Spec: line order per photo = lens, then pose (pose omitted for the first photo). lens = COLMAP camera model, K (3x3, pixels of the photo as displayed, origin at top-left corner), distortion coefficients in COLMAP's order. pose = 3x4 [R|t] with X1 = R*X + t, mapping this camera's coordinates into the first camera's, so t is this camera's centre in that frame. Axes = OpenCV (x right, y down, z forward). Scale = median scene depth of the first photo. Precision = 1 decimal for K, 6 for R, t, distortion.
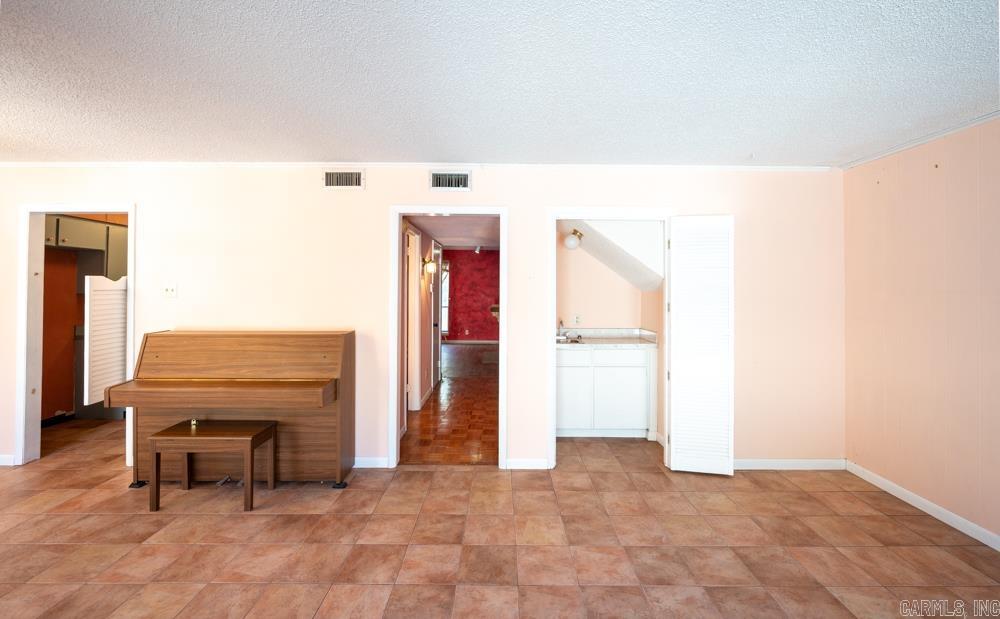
lens RADIAL K [[404.1, 0, 503.1], [0, 404.1, 279.0], [0, 0, 1]] dist [-0.004719, -0.000542]
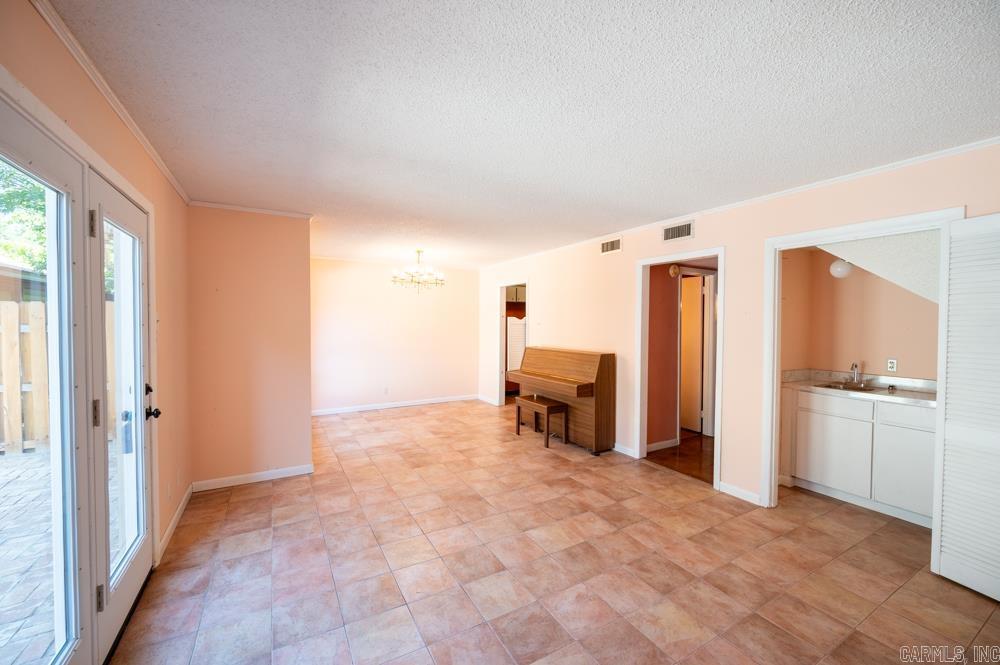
lens RADIAL K [[396.2, 0, 500.6], [0, 396.2, 331.6], [0, 0, 1]] dist [-0.001654, -0.000164]
pose [[0.495678, 0.019070, -0.868297, 0.719347], [0.008551, 0.999603, 0.026835, 0.013056], [0.868464, -0.020726, 0.495318, -0.030452]]
